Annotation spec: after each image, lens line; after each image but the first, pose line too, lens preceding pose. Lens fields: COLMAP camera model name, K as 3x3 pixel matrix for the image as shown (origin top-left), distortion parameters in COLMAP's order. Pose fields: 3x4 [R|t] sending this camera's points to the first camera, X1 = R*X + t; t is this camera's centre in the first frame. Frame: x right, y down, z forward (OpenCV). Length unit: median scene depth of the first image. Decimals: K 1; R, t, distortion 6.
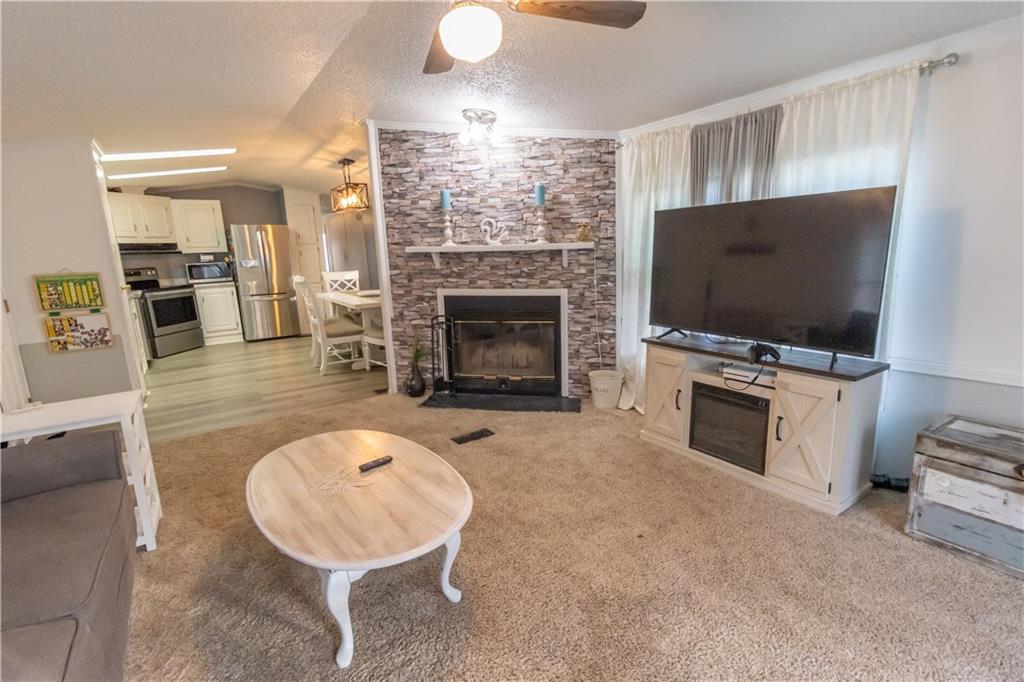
lens RADIAL K [[471.4, 0, 518.3], [0, 471.4, 335.7], [0, 0, 1]] dist [0.000924, 0.001474]
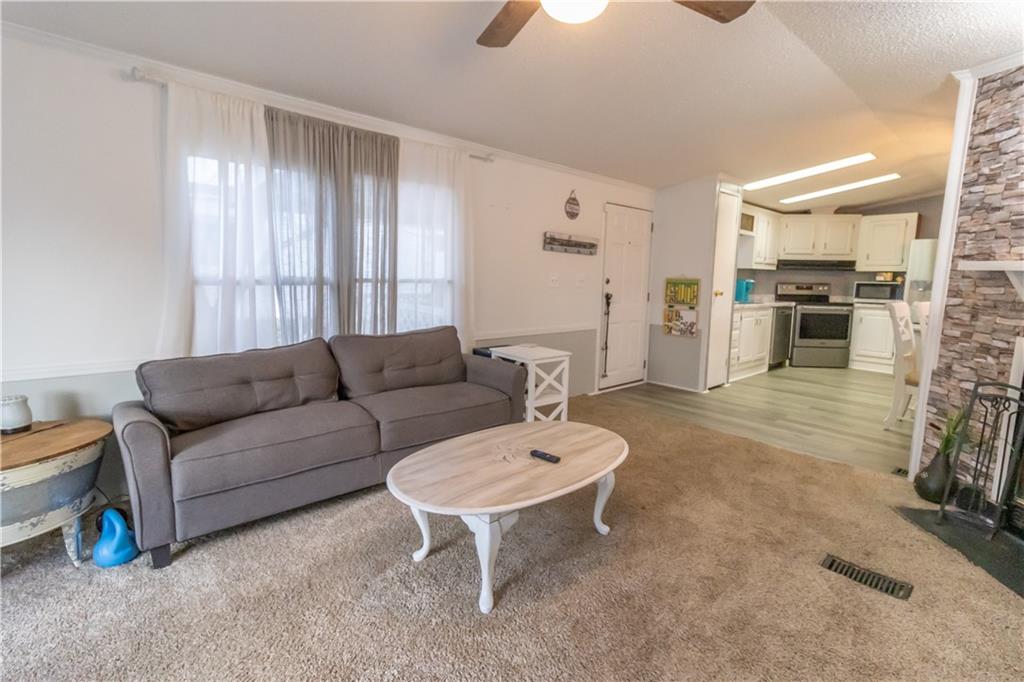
lens RADIAL K [[471.4, 0, 518.3], [0, 471.4, 335.7], [0, 0, 1]] dist [0.000924, 0.001474]
pose [[0.115304, 0.164695, -0.979582, 0.317103], [-0.212298, 0.967459, 0.137668, -0.054941], [0.970379, 0.192090, 0.146516, 0.358520]]
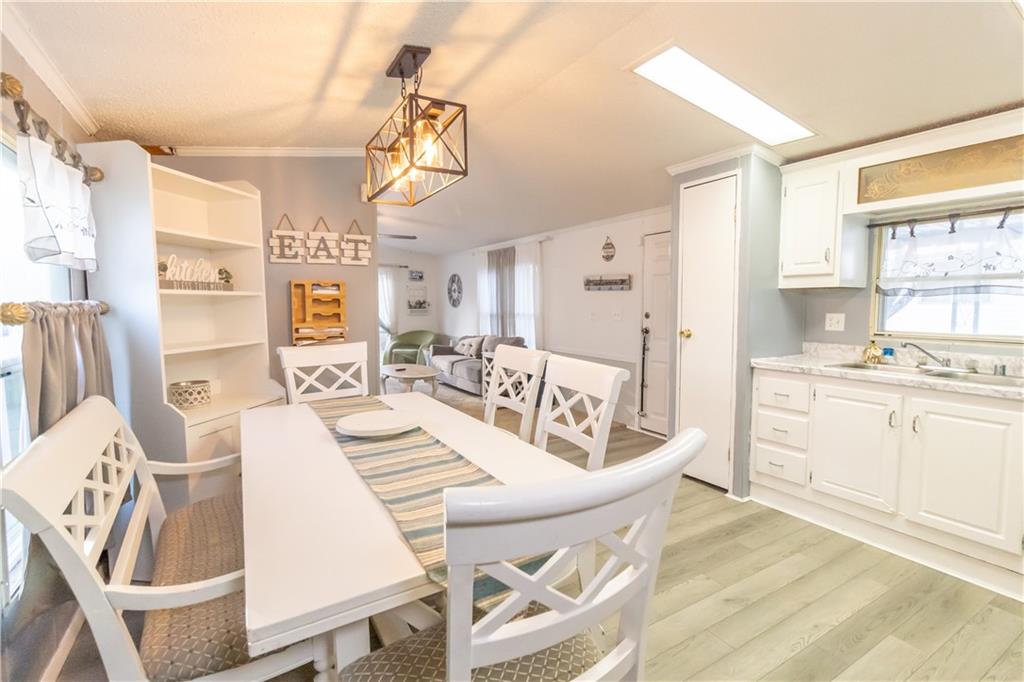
lens RADIAL K [[471.4, 0, 518.3], [0, 471.4, 335.7], [0, 0, 1]] dist [0.000924, 0.001474]
pose [[-0.996824, 0.031584, 0.073112, -0.629014], [0.048945, 0.967127, 0.249538, -0.325621], [-0.062827, 0.252324, -0.965601, 1.868452]]
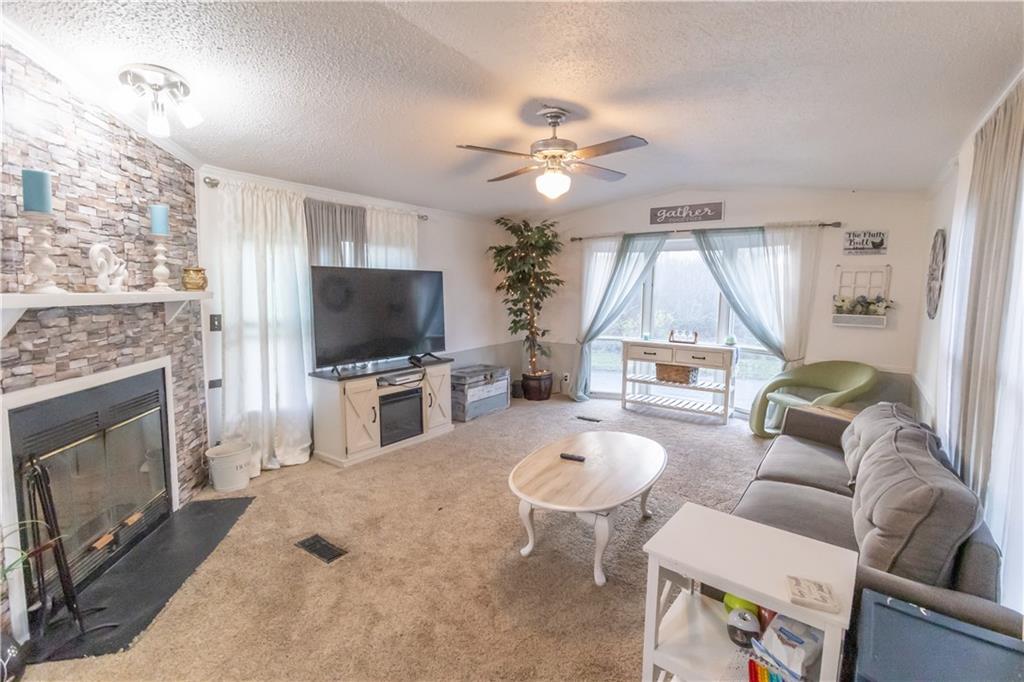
lens RADIAL K [[471.4, 0, 518.3], [0, 471.4, 335.7], [0, 0, 1]] dist [0.000924, 0.001474]
pose [[-0.335394, -0.072844, 0.939257, -0.719714], [0.169316, 0.976111, 0.136162, -0.134110], [-0.926738, 0.204699, -0.315048, 0.722919]]
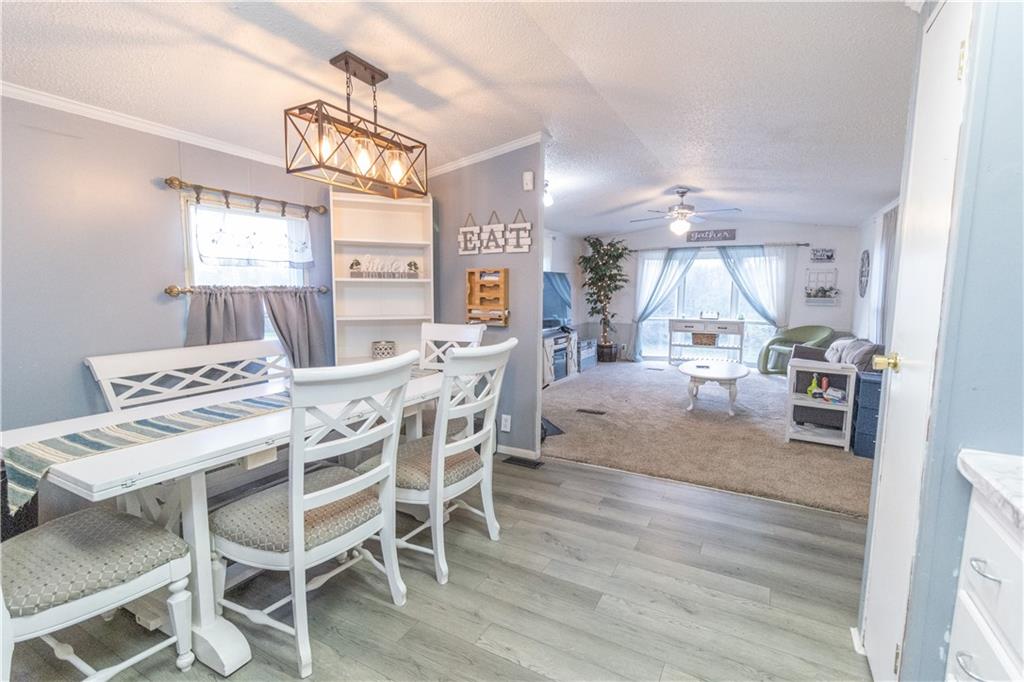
lens RADIAL K [[471.4, 0, 518.3], [0, 471.4, 335.7], [0, 0, 1]] dist [0.000924, 0.001474]
pose [[-0.445259, -0.062060, 0.893249, -1.073105], [0.171780, 0.973144, 0.153238, -0.237215], [-0.878770, 0.221673, -0.422641, 1.459075]]
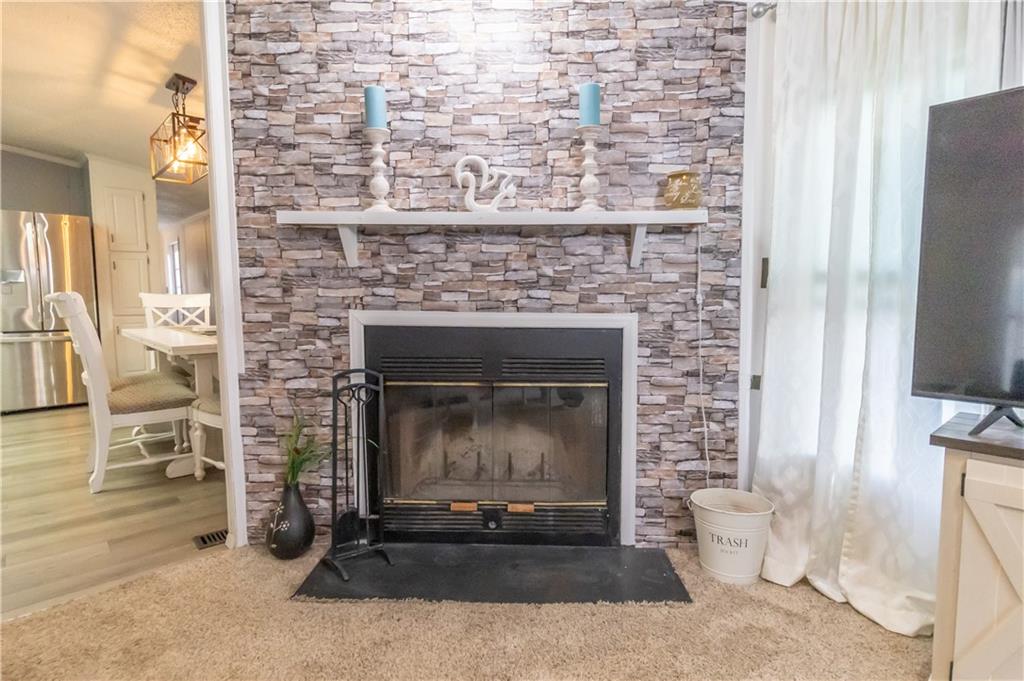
lens RADIAL K [[534.6, 0, 523.0], [0, 534.6, 332.7], [0, 0, 1]] dist [0.000554, 0.000488]
pose [[0.988200, 0.013758, 0.152553, -0.088441], [0.003218, 0.993873, -0.110477, -0.021973], [-0.153138, 0.109664, 0.982101, 0.489927]]
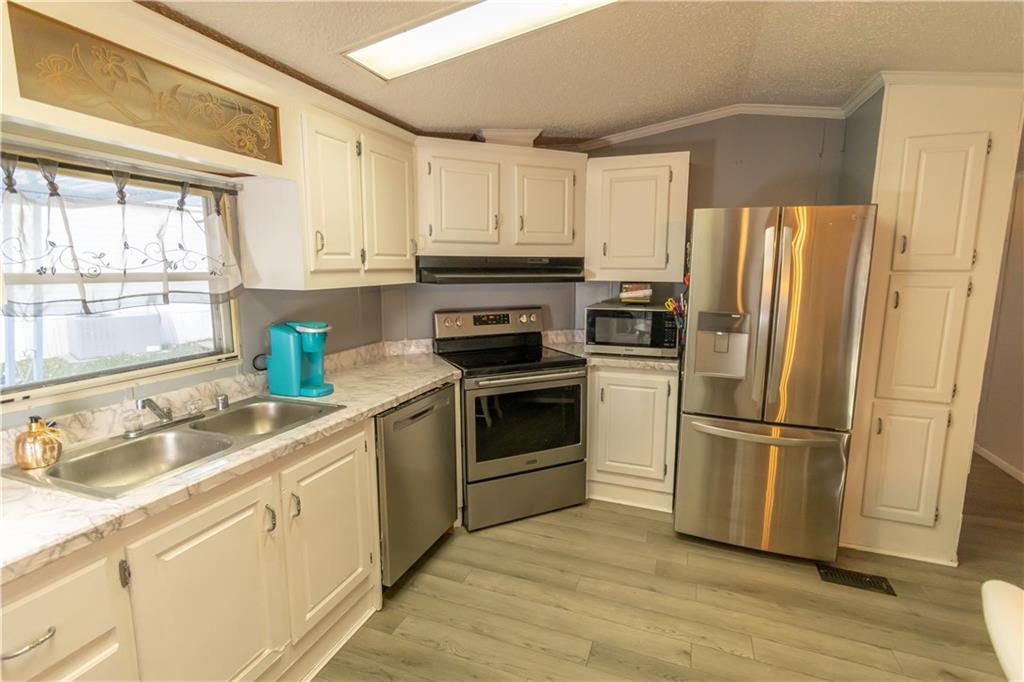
lens RADIAL K [[471.4, 0, 518.3], [0, 471.4, 335.7], [0, 0, 1]] dist [0.000924, 0.001474]
pose [[0.561370, 0.158065, -0.812329, -0.671808], [-0.178509, 0.981610, 0.067643, -0.249628], [0.808083, 0.107035, 0.579263, 1.222163]]
